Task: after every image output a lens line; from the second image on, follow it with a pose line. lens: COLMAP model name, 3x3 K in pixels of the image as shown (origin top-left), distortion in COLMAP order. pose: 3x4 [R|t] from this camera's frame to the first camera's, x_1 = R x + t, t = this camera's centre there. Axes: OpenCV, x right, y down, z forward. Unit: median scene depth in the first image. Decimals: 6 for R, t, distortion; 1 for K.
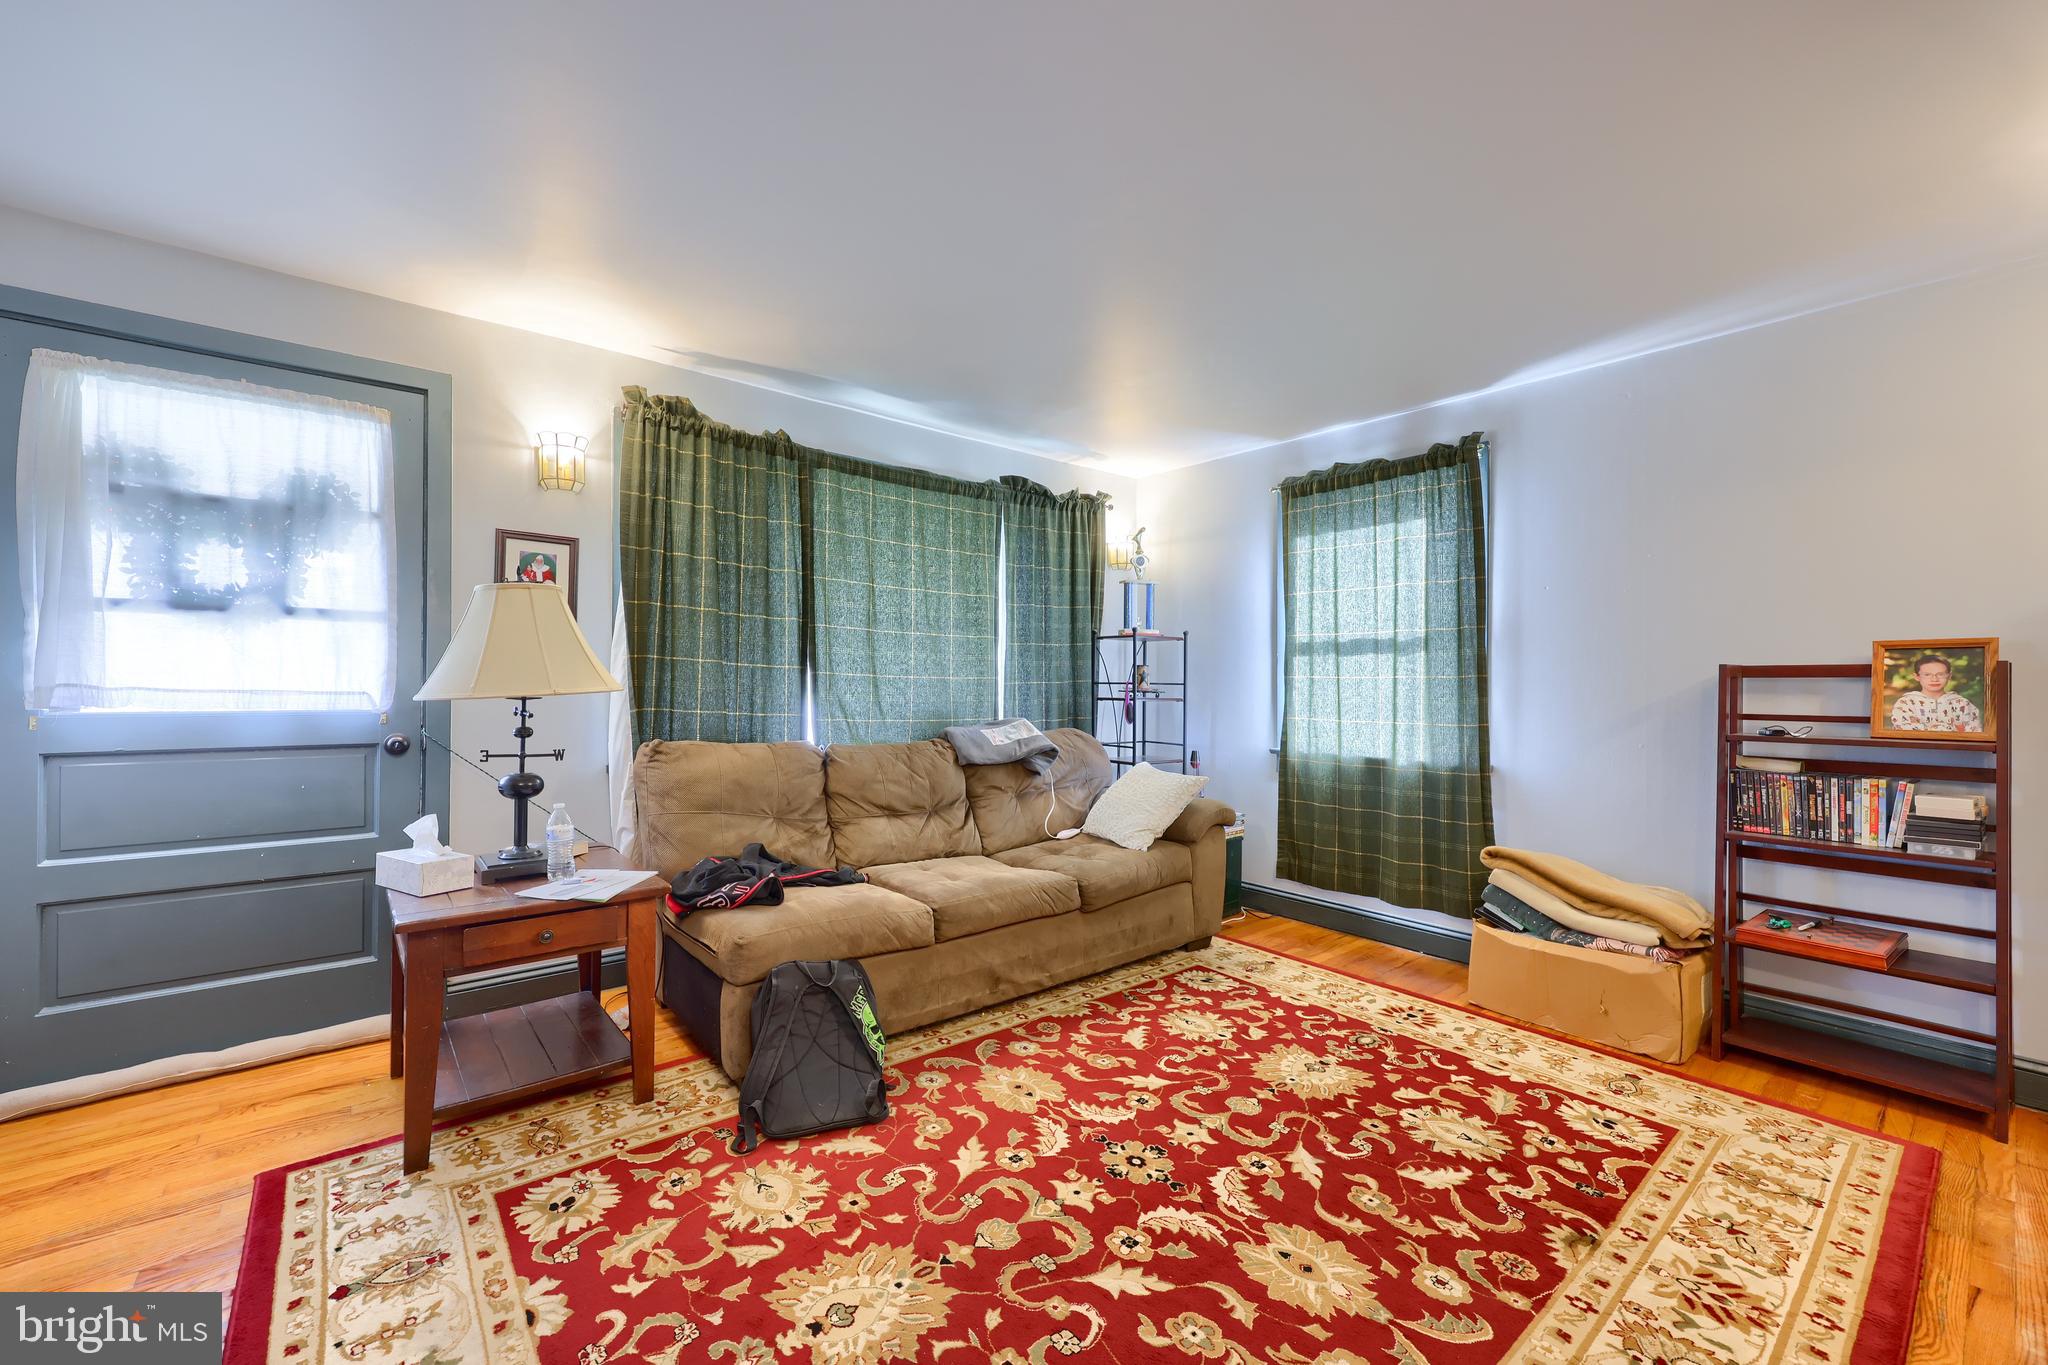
lens RADIAL K [[810.0, 0, 1010.7], [0, 810.0, 682.4], [0, 0, 1]] dist [0.001713, 0.000242]
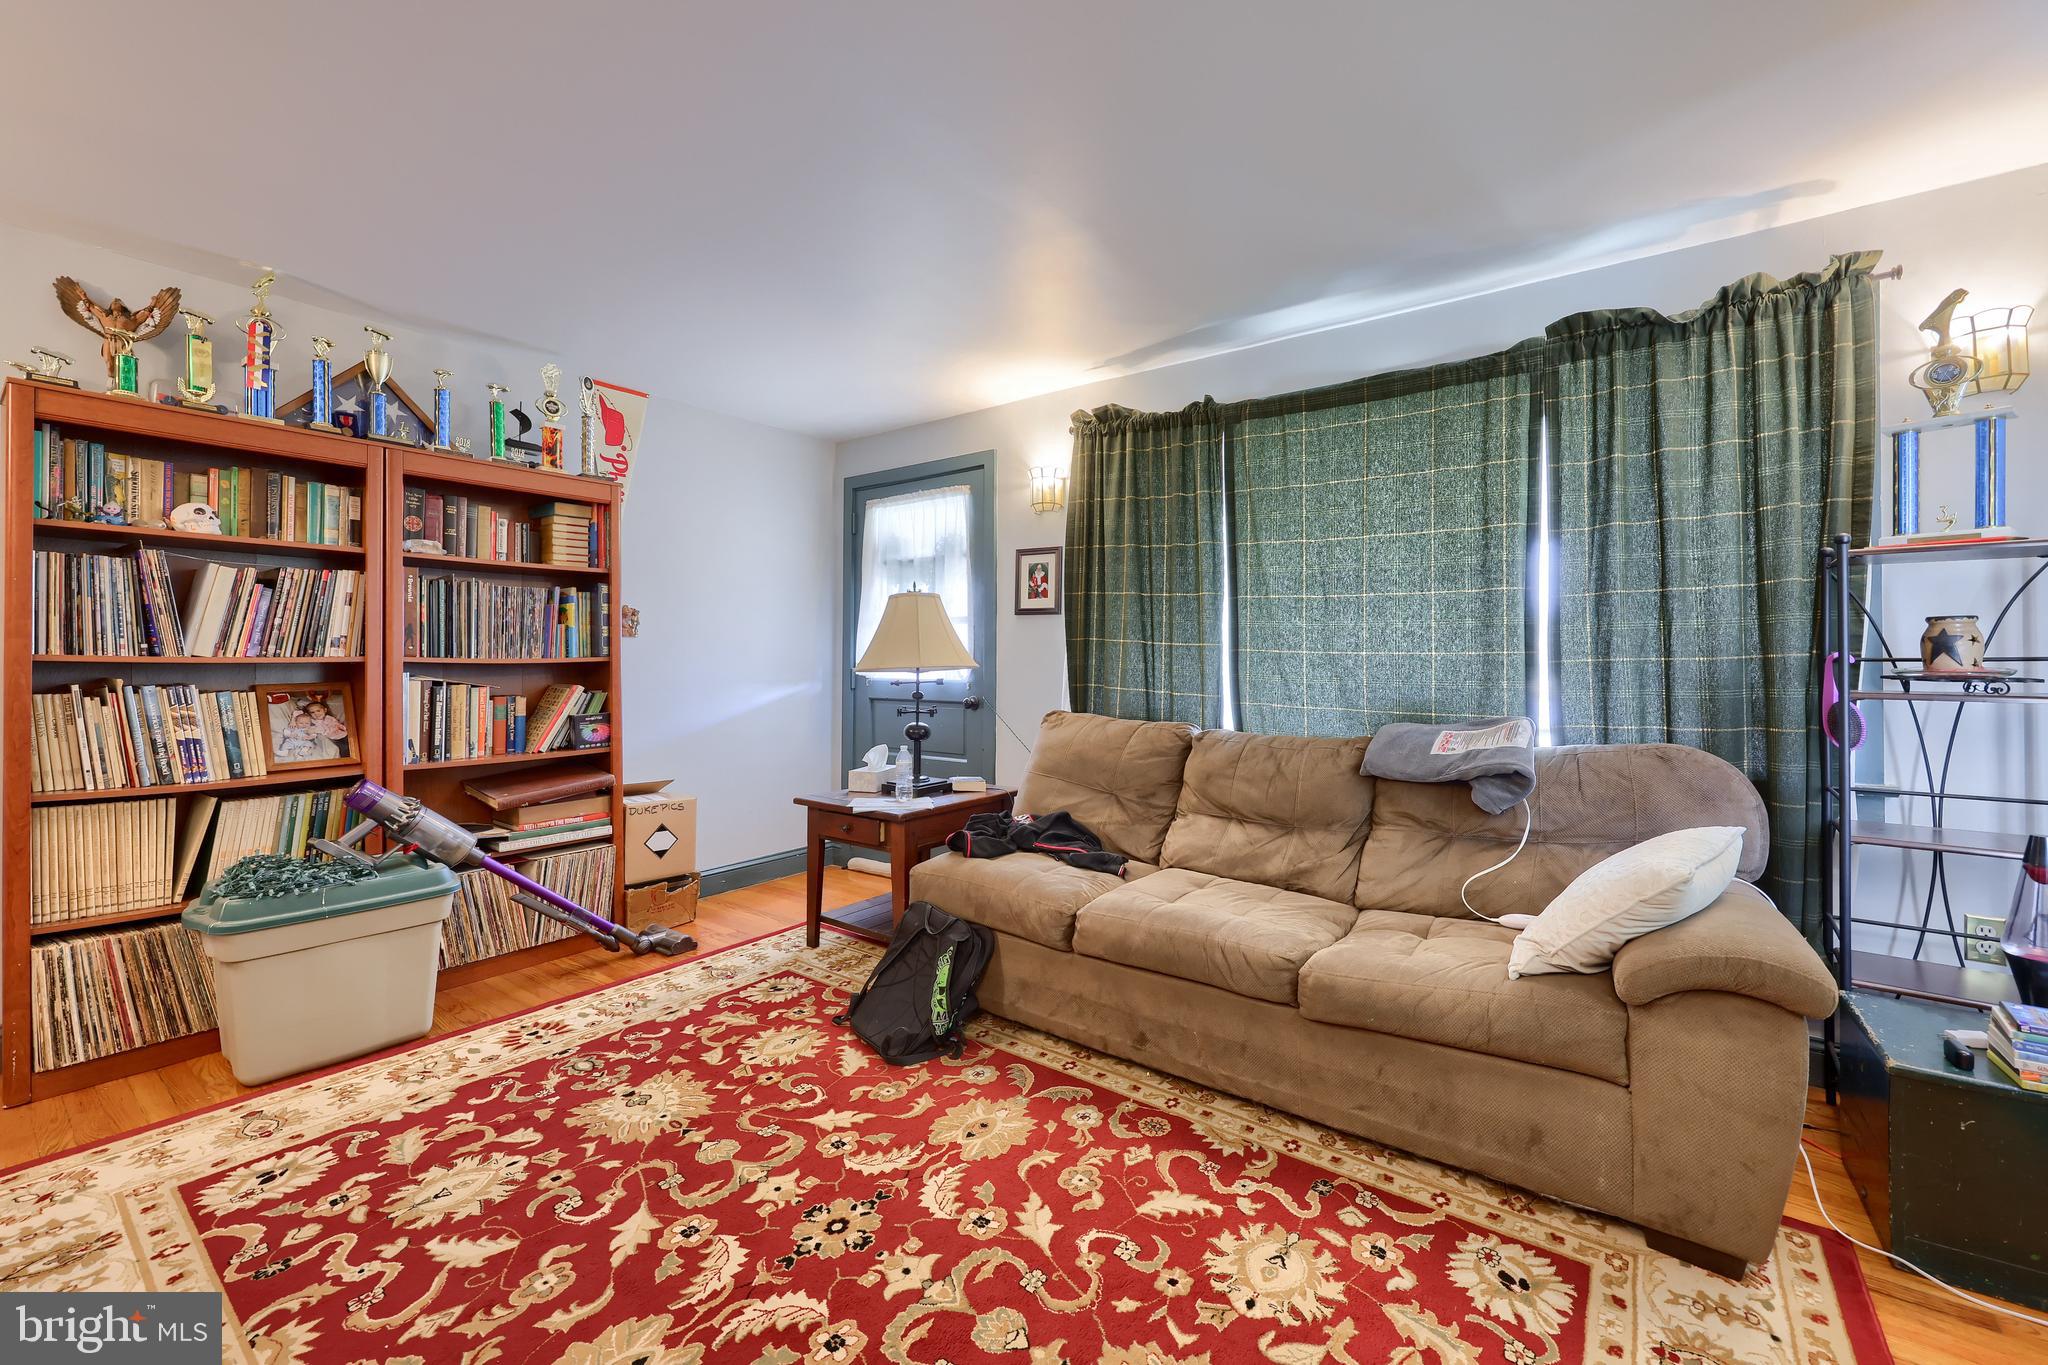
lens RADIAL K [[821.0, 0, 1038.5], [0, 821.0, 658.2], [0, 0, 1]] dist [0.000074, 0.000136]
pose [[0.259225, -0.010415, -0.965761, 0.890581], [-0.000805, 0.999939, -0.010999, 0.011105], [0.965817, 0.003629, 0.259200, 0.842430]]
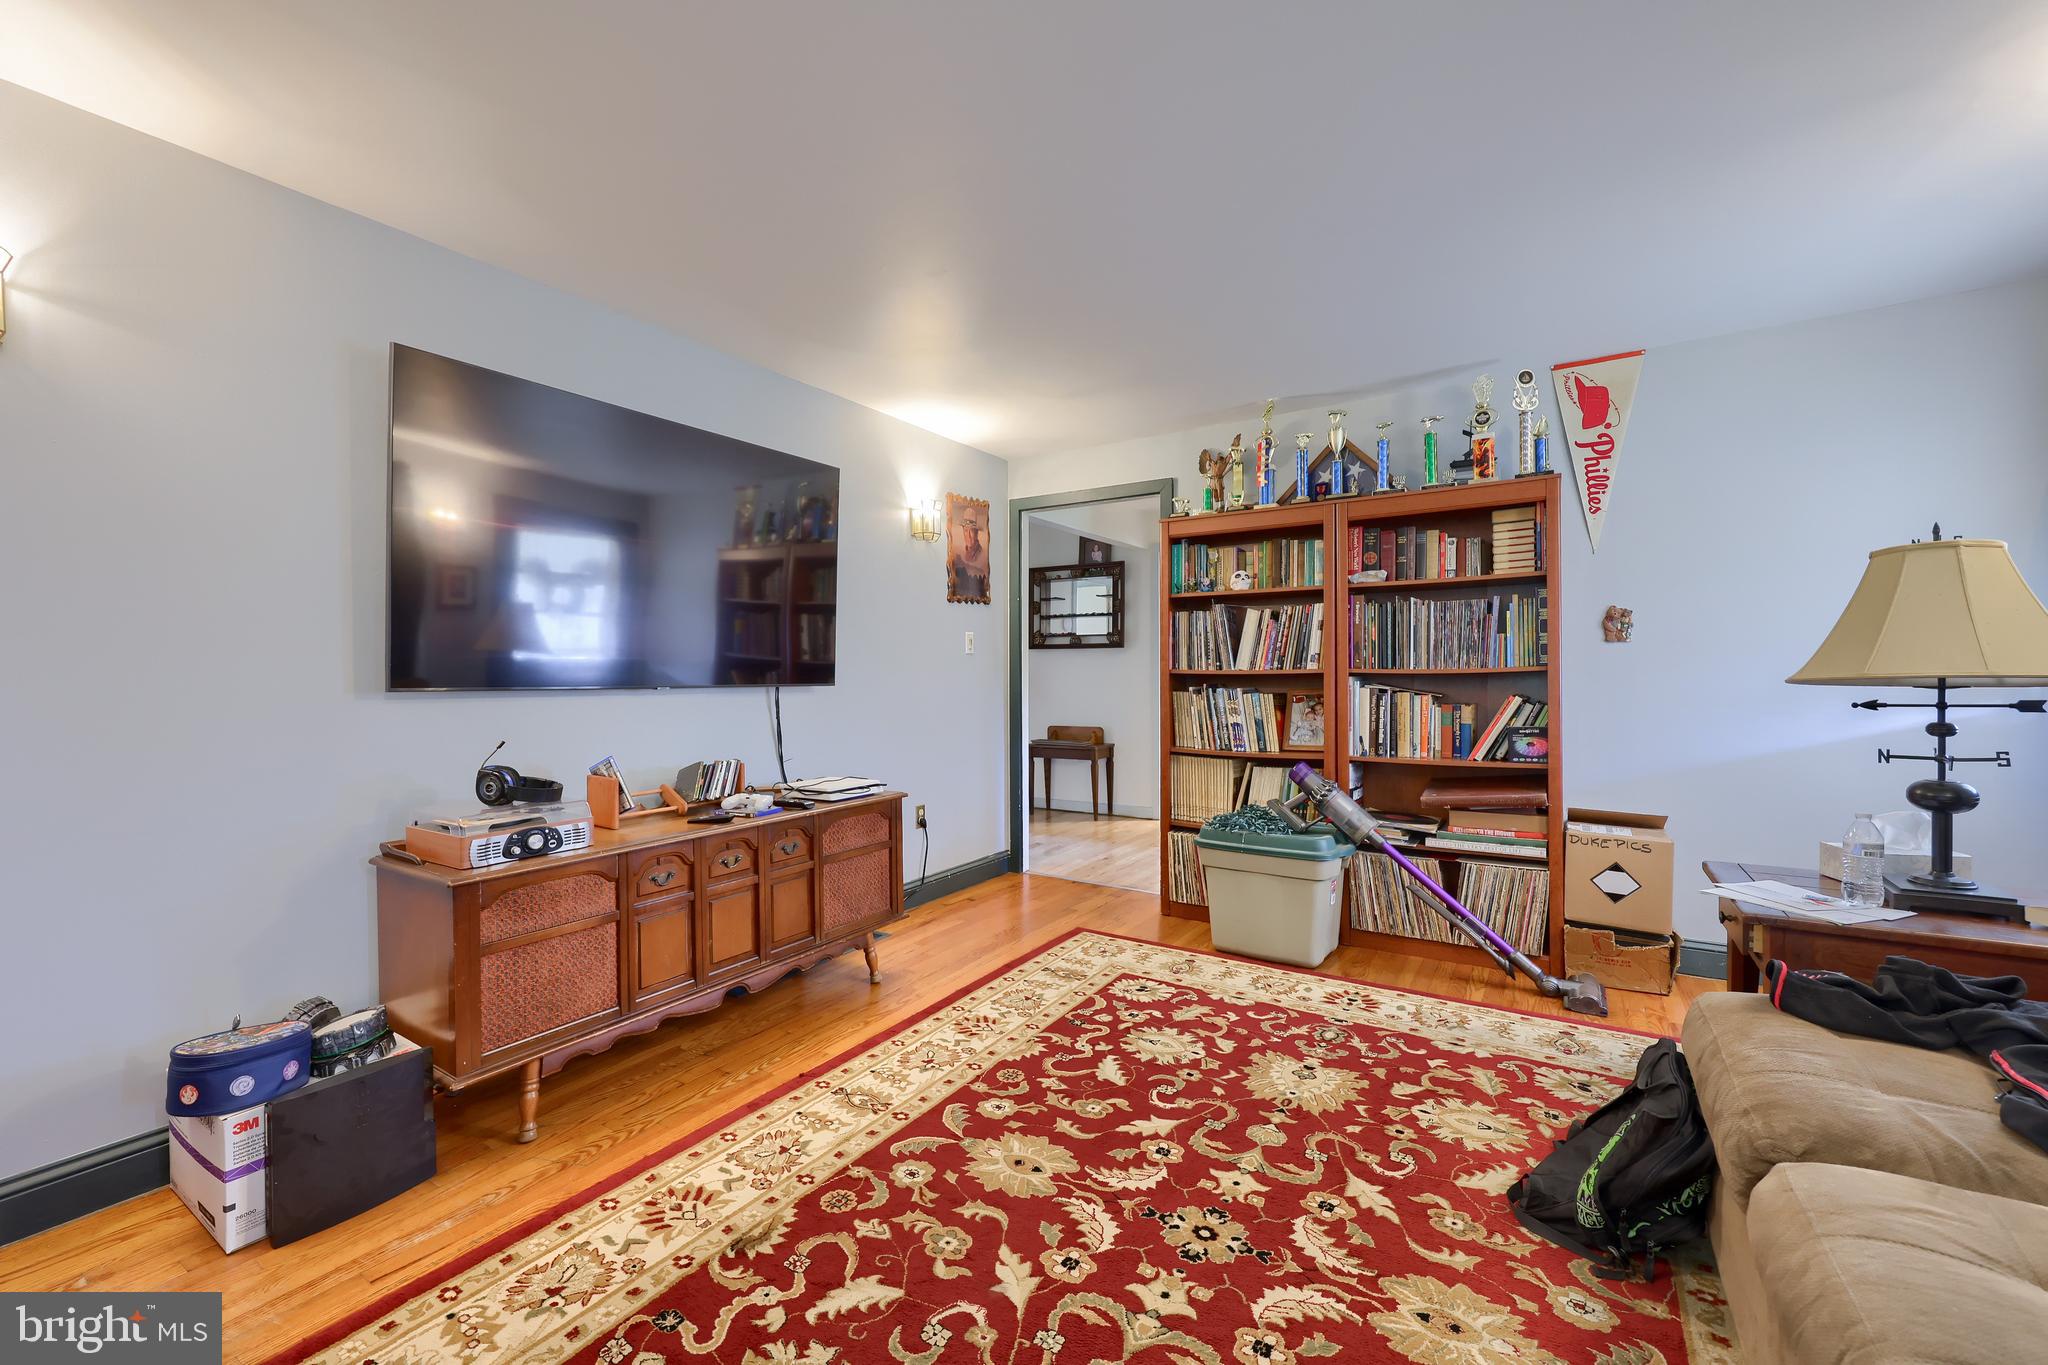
lens RADIAL K [[833.8, 0, 1023.2], [0, 833.8, 679.7], [0, 0, 1]] dist [-0.001000, -0.000004]
pose [[-0.947393, 0.001794, -0.320068, 0.526063], [0.000014, 0.999985, 0.005564, 0.008145], [0.320073, 0.005266, -0.947378, 1.513648]]
